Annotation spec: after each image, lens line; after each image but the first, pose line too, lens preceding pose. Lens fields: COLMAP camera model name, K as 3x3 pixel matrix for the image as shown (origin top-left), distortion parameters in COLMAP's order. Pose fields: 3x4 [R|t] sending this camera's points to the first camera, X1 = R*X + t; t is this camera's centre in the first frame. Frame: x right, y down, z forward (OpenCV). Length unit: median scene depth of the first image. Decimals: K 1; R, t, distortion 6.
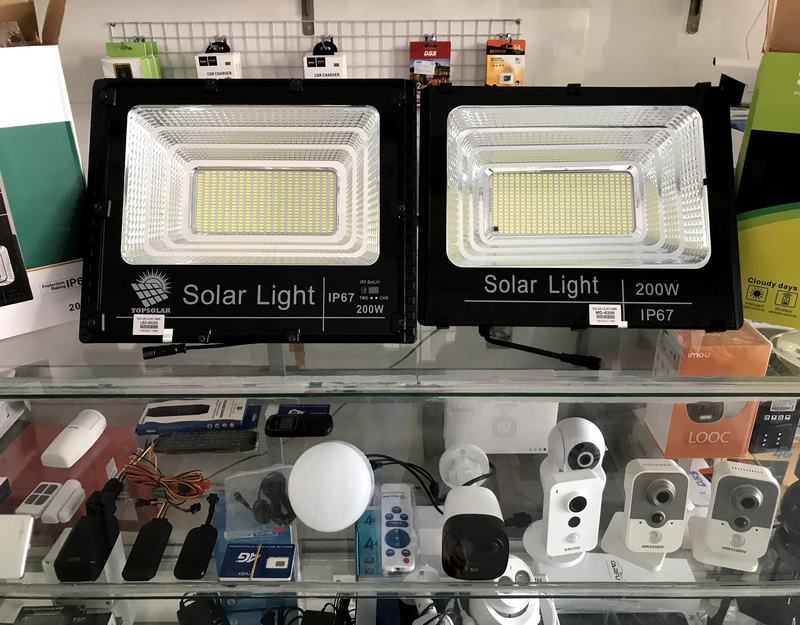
lens RADIAL K [[661.7, 0, 411.2], [0, 661.7, 289.8], [0, 0, 1]] dist [0.042803, -0.068506]
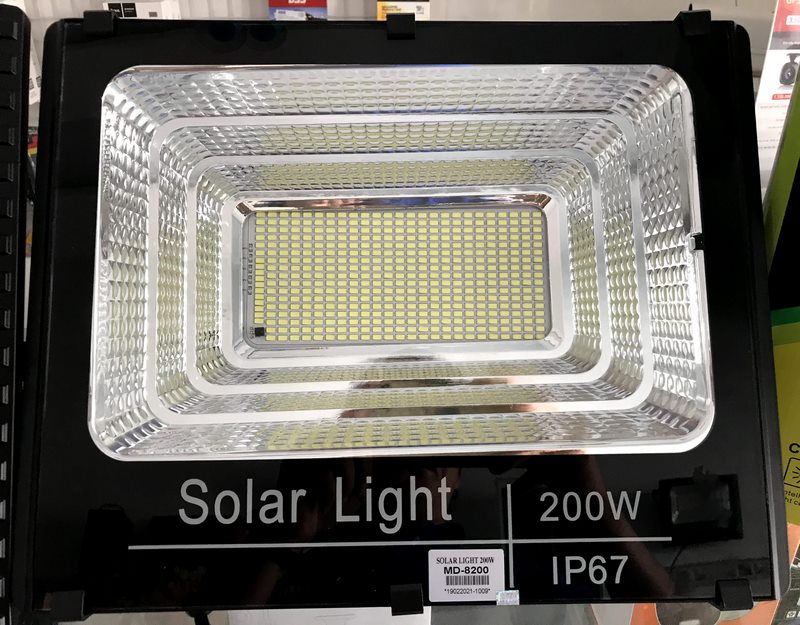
lens RADIAL K [[661.7, 0, 411.2], [0, 661.7, 289.8], [0, 0, 1]] dist [0.042803, -0.068506]
pose [[0.998911, -0.018731, 0.042731, 0.170590], [0.017040, 0.999071, 0.039586, -0.110262], [-0.043433, -0.038814, 0.998302, 0.416637]]
